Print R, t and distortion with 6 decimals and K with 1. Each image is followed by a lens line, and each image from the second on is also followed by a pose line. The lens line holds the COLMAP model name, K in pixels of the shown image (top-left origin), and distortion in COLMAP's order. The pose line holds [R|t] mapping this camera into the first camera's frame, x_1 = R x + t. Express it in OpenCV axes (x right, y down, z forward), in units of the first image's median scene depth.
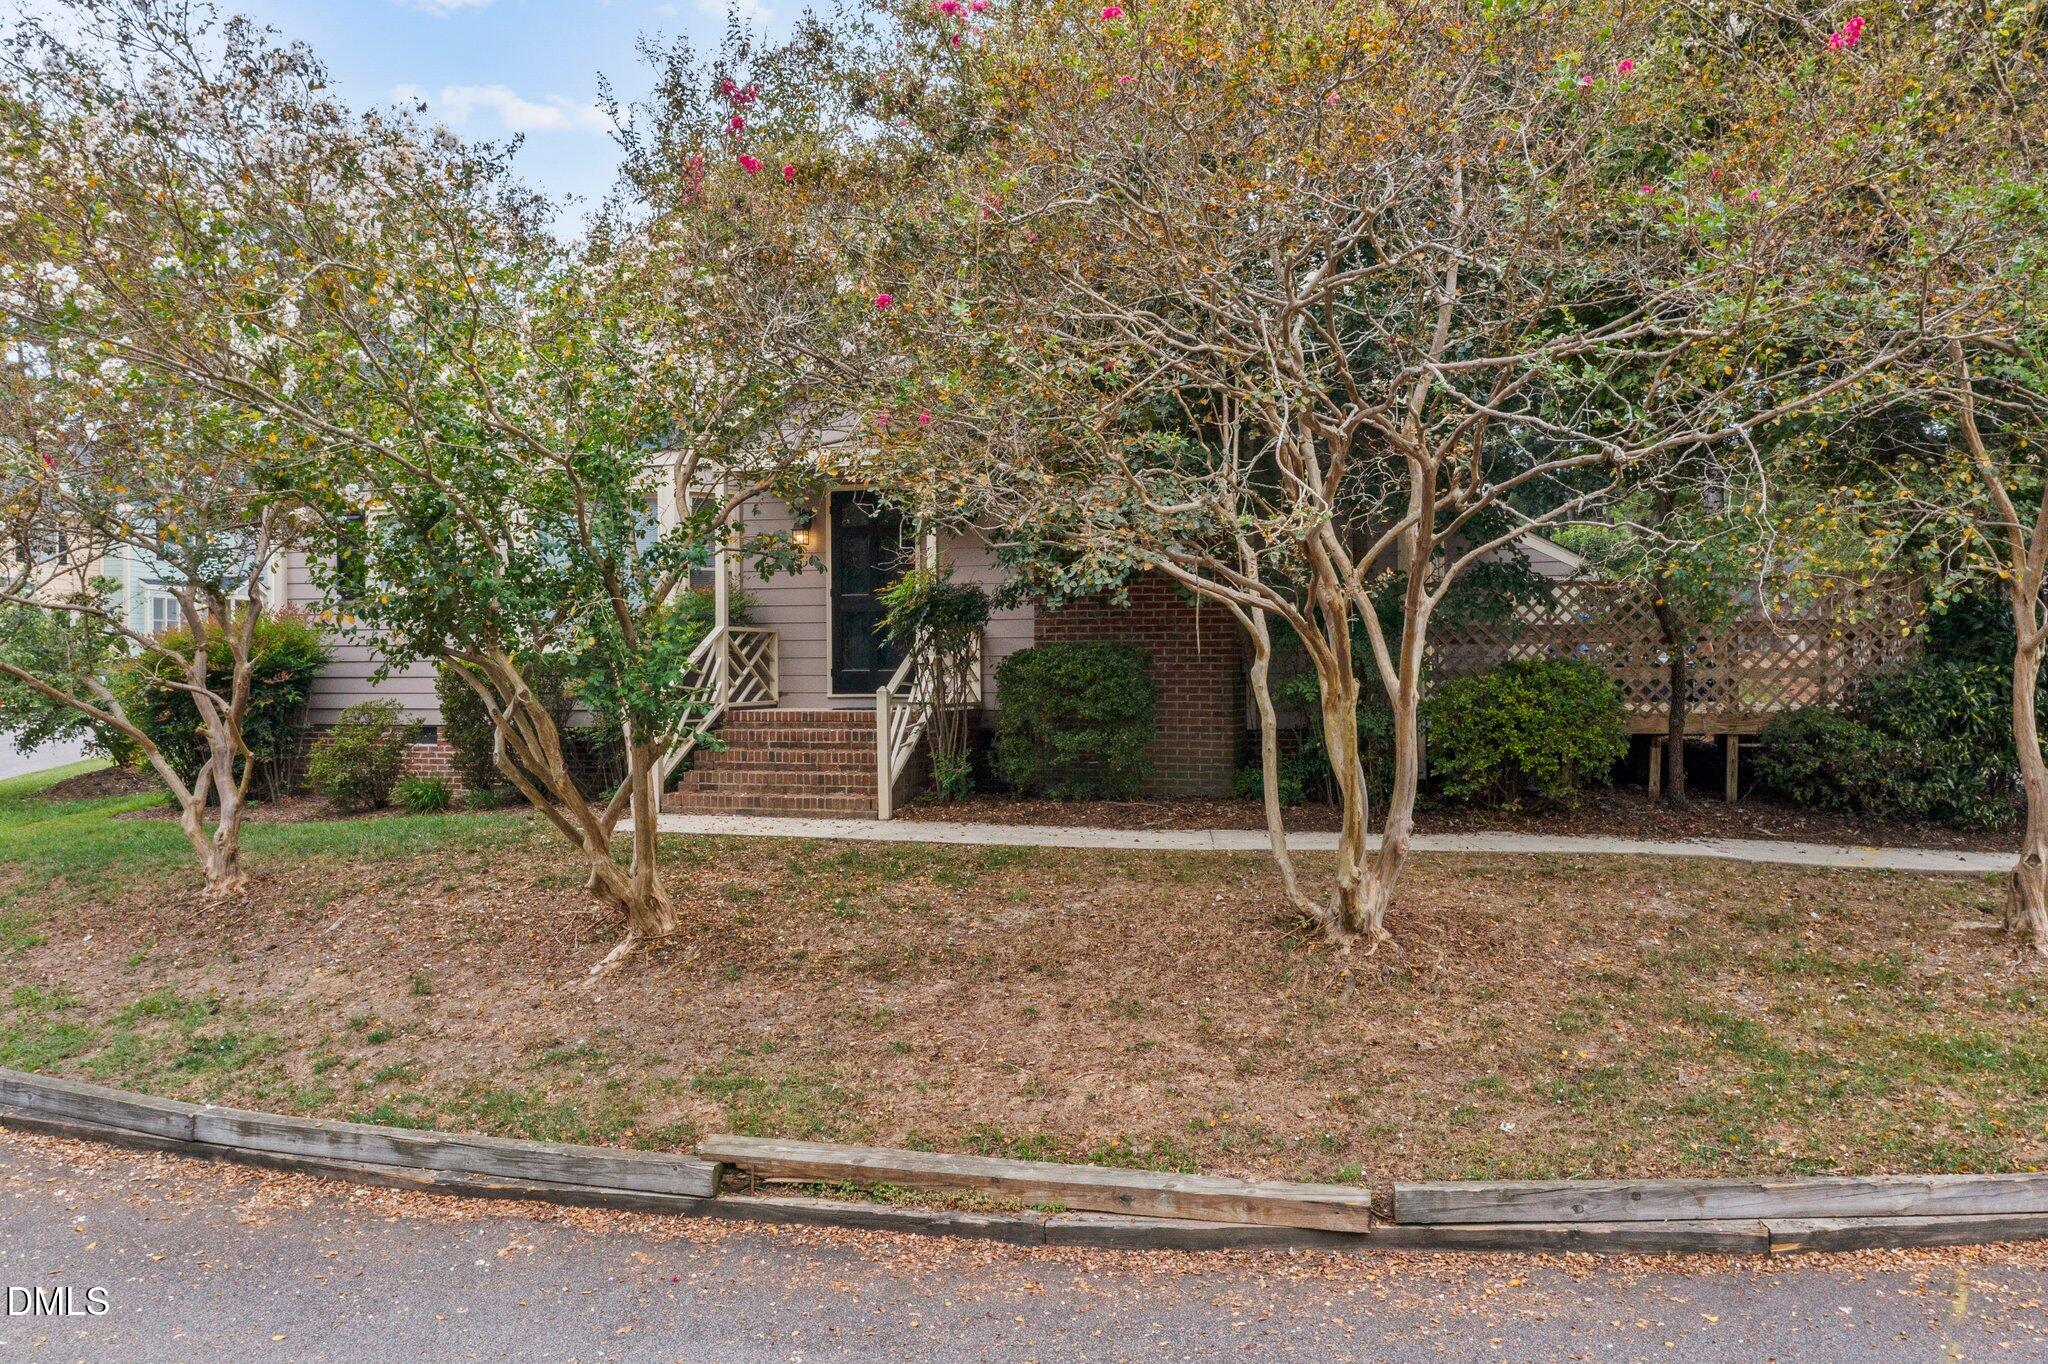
lens RADIAL K [[1681.6, 0, 1031.6], [0, 1681.6, 673.7], [0, 0, 1]] dist [-0.010842, -0.010436]
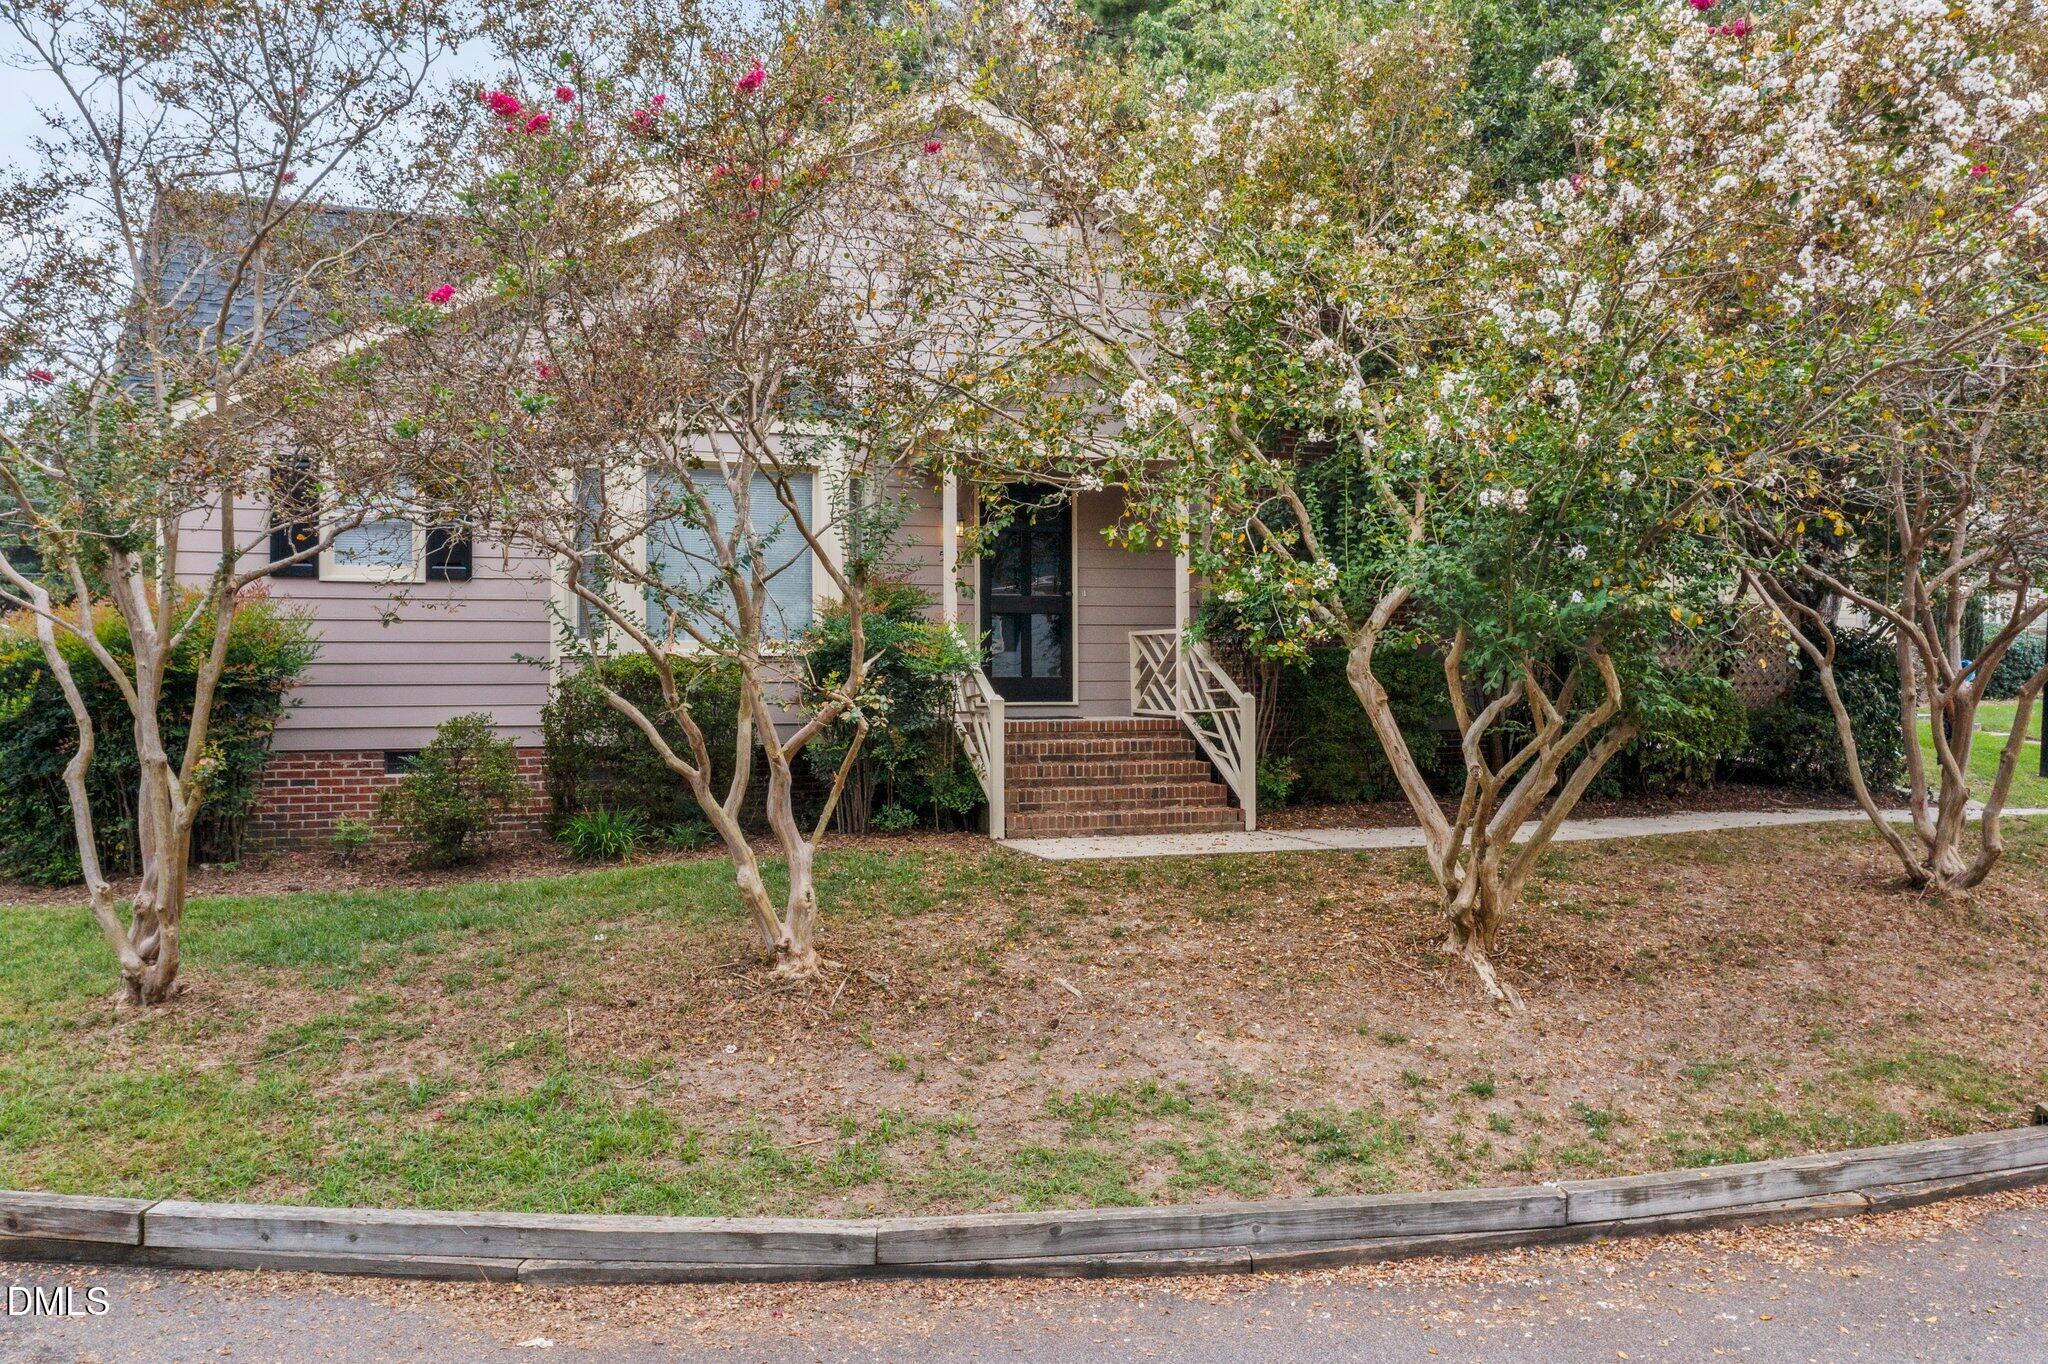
lens RADIAL K [[1681.6, 0, 1028.0], [0, 1681.6, 693.8], [0, 0, 1]] dist [-0.010842, -0.010436]
pose [[0.810095, -0.007160, 0.586255, -0.758158], [0.003749, 0.999968, 0.007033, 0.000737], [-0.586286, -0.003500, 0.810096, 0.290748]]
